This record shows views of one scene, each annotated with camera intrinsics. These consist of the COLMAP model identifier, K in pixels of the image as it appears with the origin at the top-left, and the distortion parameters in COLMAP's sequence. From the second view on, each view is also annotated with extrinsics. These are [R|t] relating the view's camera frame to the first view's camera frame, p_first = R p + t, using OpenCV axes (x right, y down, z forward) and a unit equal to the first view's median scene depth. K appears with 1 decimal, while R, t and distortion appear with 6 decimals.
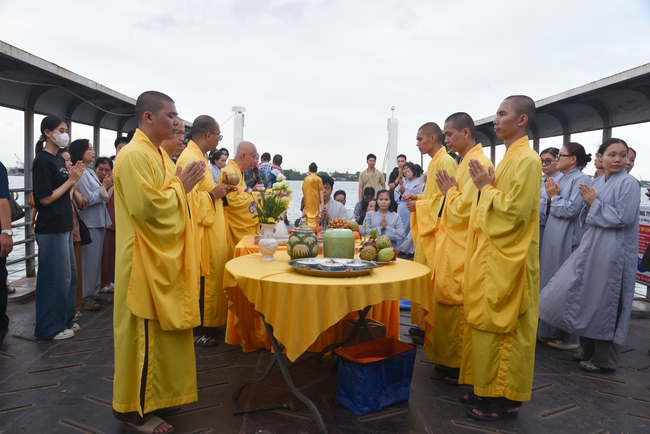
lens RADIAL K [[588.8, 0, 325.0], [0, 588.8, 217.0], [0, 0, 1]] dist [0.138175, 0.003245]
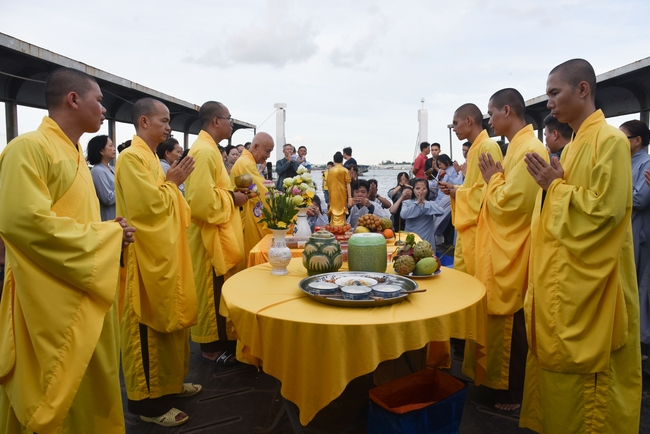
lens RADIAL K [[461.0, 0, 325.0], [0, 461.0, 217.0], [0, 0, 1]] dist [-0.002903, -0.001884]
pose [[0.995720, -0.018519, -0.090544, 0.023939], [0.022632, 0.998748, 0.044612, -0.031615], [0.089604, -0.046470, 0.994893, 0.378451]]
